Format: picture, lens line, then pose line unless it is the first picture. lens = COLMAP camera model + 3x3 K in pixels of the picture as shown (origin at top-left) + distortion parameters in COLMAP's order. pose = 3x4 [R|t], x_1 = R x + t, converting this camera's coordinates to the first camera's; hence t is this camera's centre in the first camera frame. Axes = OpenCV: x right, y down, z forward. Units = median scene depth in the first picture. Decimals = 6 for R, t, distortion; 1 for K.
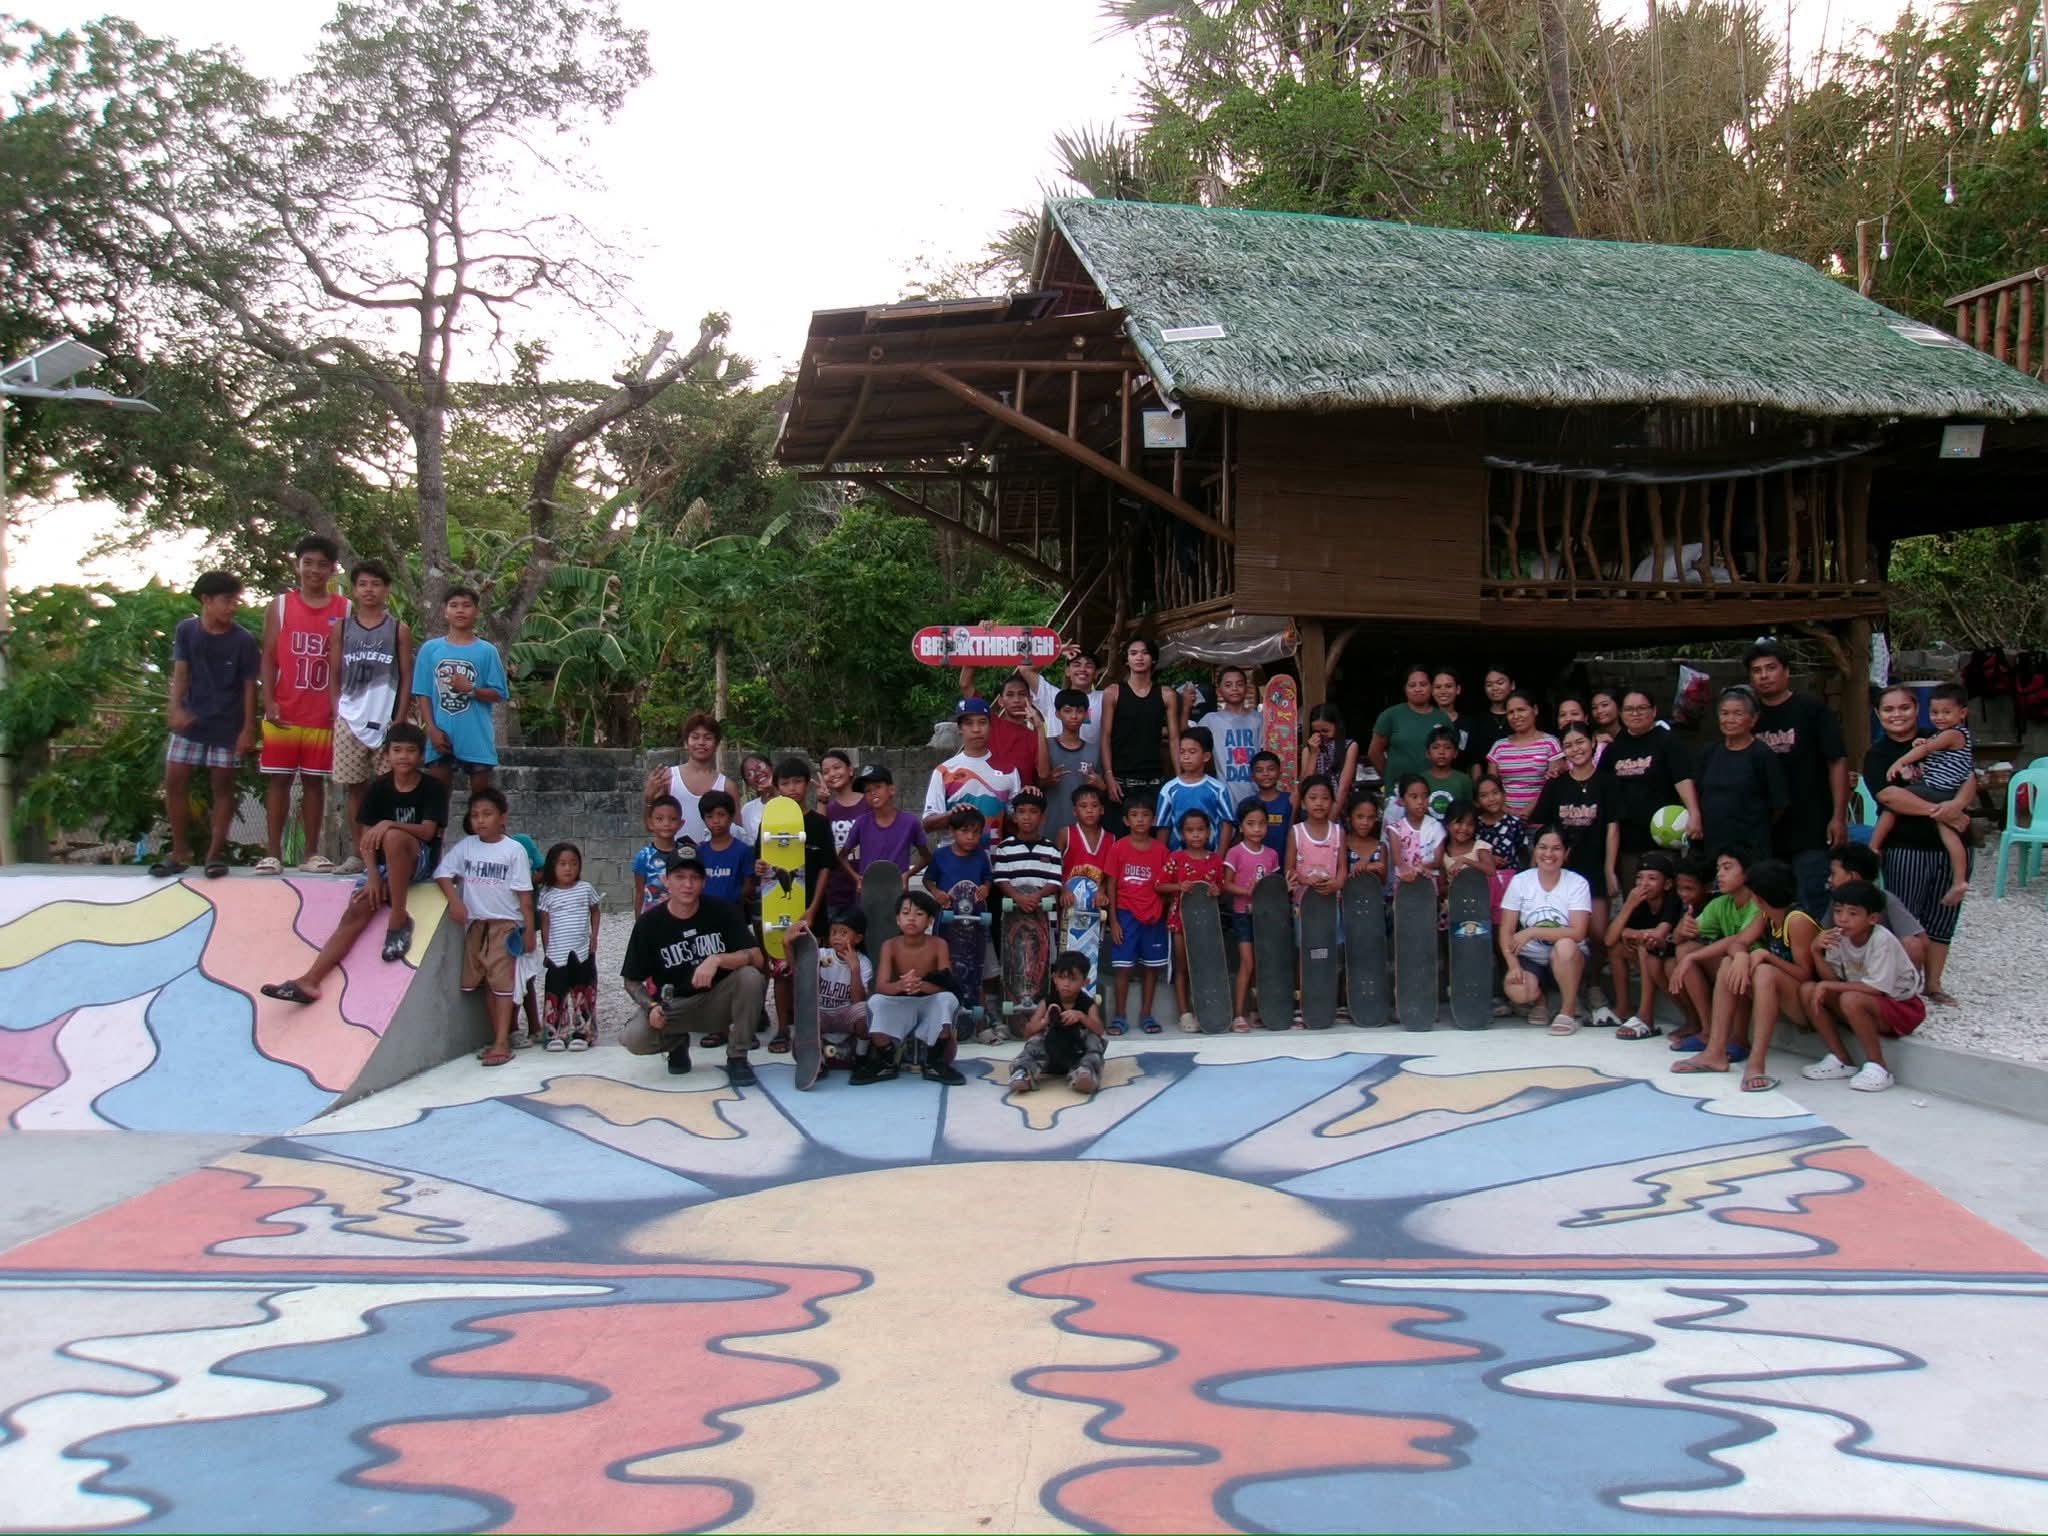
lens RADIAL K [[1587.1, 0, 1032.0], [0, 1587.1, 761.3], [0, 0, 1]] dist [-0.028184, 0.046479]
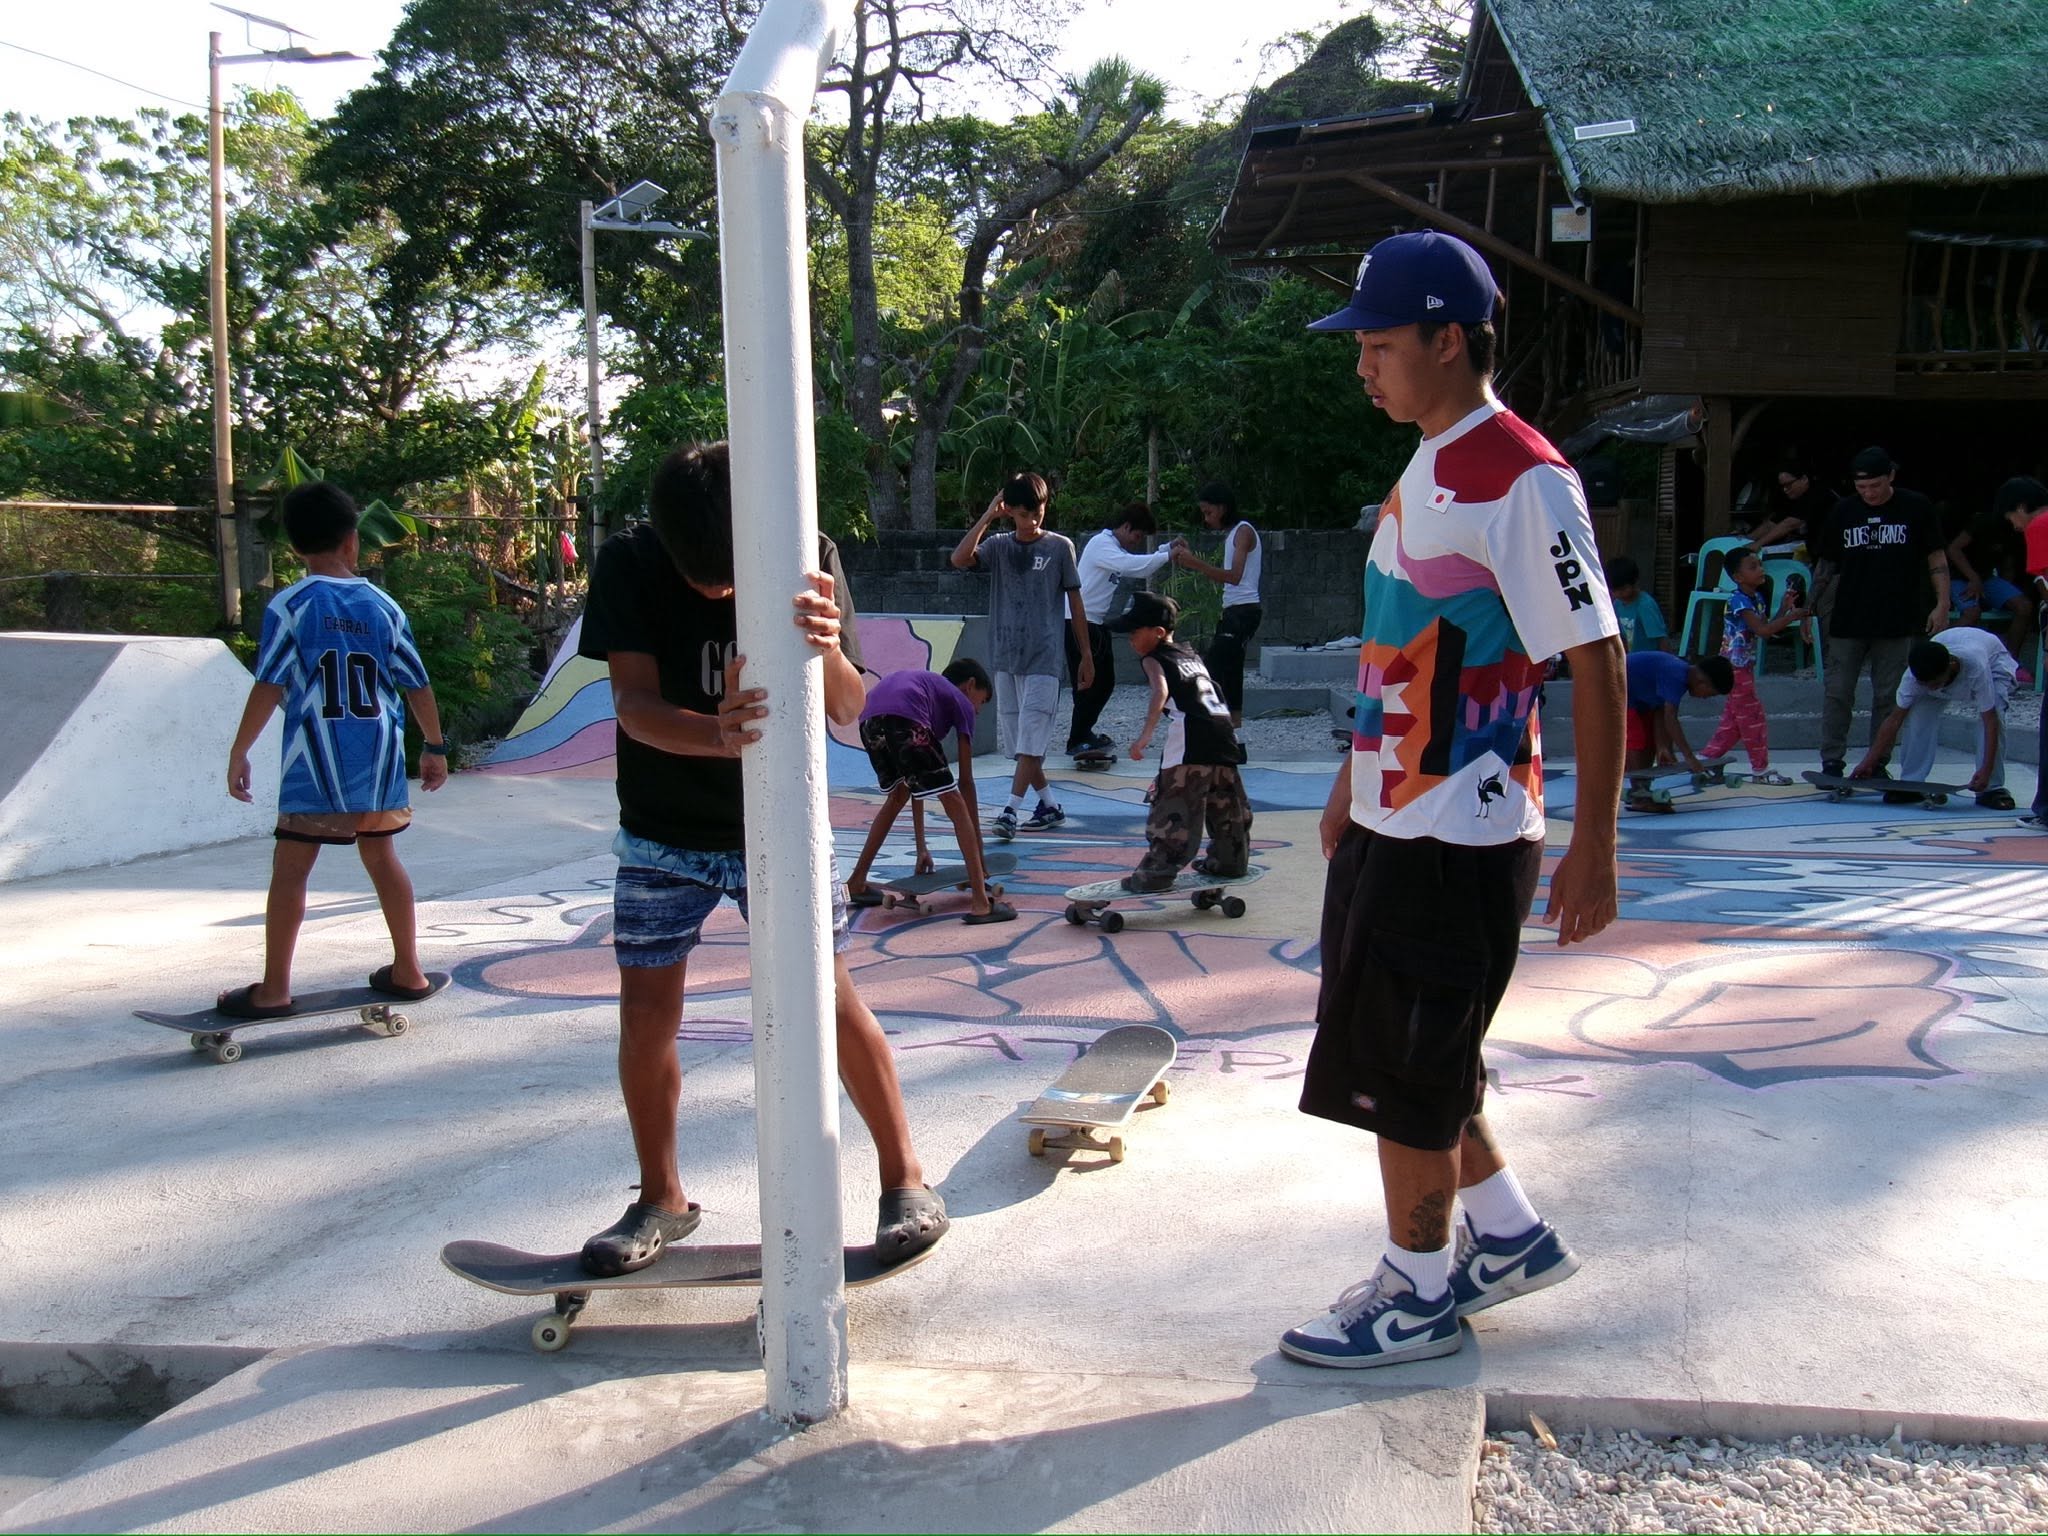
lens RADIAL K [[1982.4, 0, 1029.8], [0, 1982.4, 766.9], [0, 0, 1]] dist [0.035212, 0.000000]
pose [[0.972734, 0.027617, -0.230272, 0.044458], [-0.006032, 0.995561, 0.093921, 0.035562], [0.231844, -0.089971, 0.968583, -0.433837]]
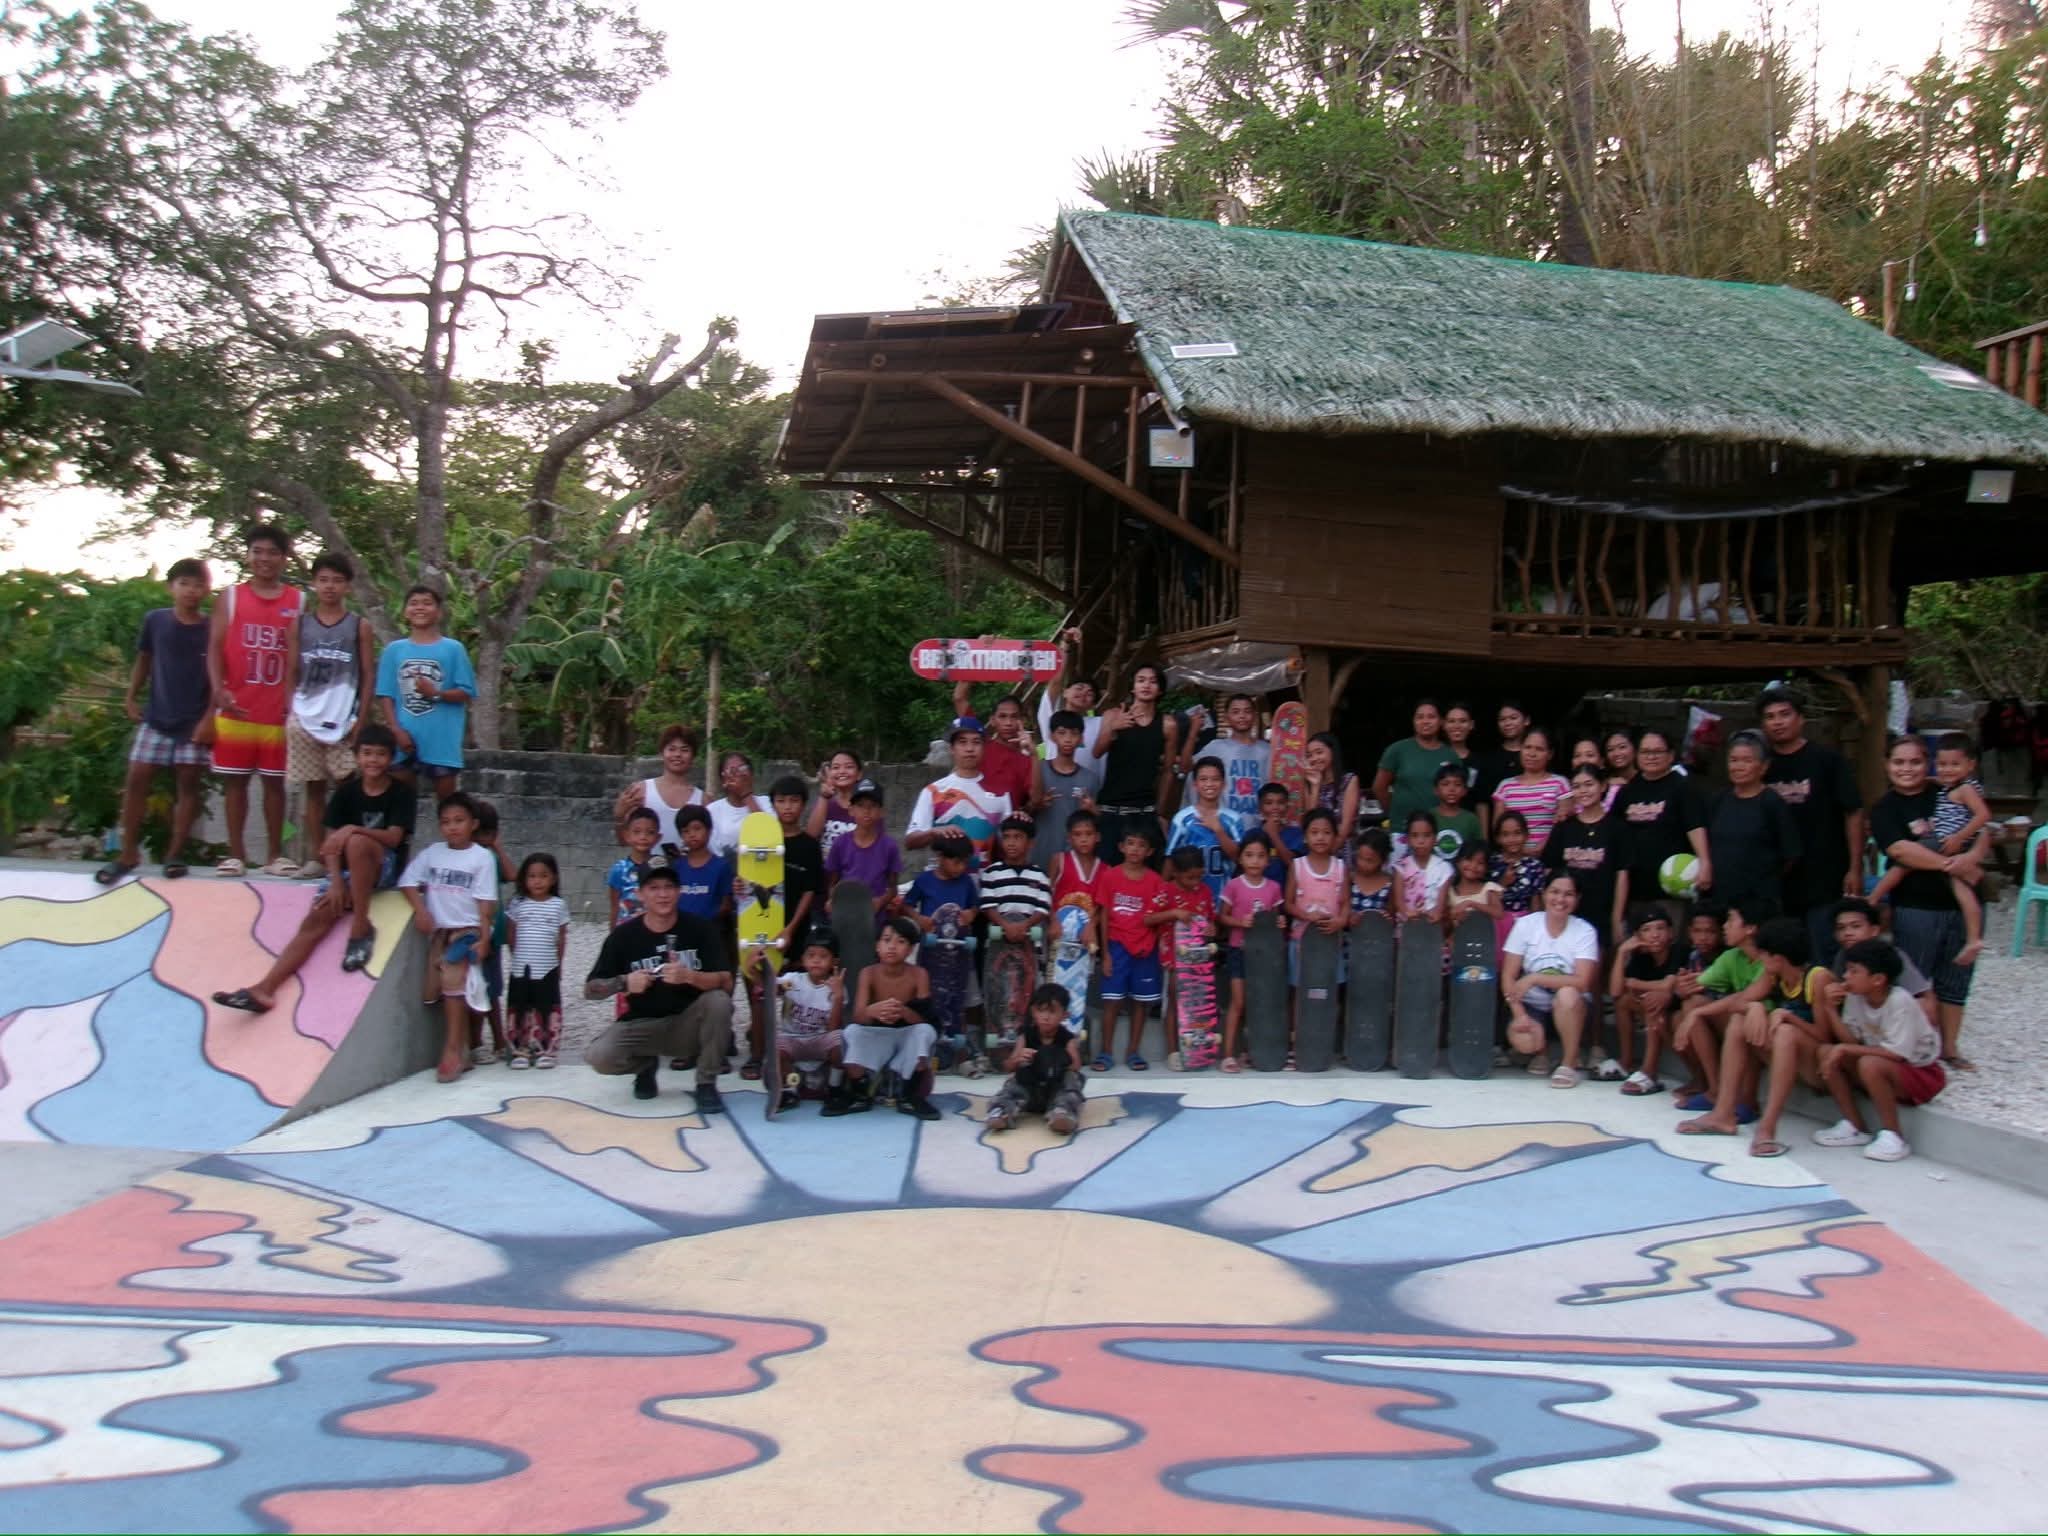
lens RADIAL K [[1587.1, 0, 1030.8], [0, 1587.1, 759.7], [0, 0, 1]] dist [-0.028184, 0.046479]
pose [[0.999454, 0.032882, -0.003085, 0.006129], [-0.032915, 0.999394, -0.011362, -0.004040], [0.002710, 0.011457, 0.999931, 0.027397]]
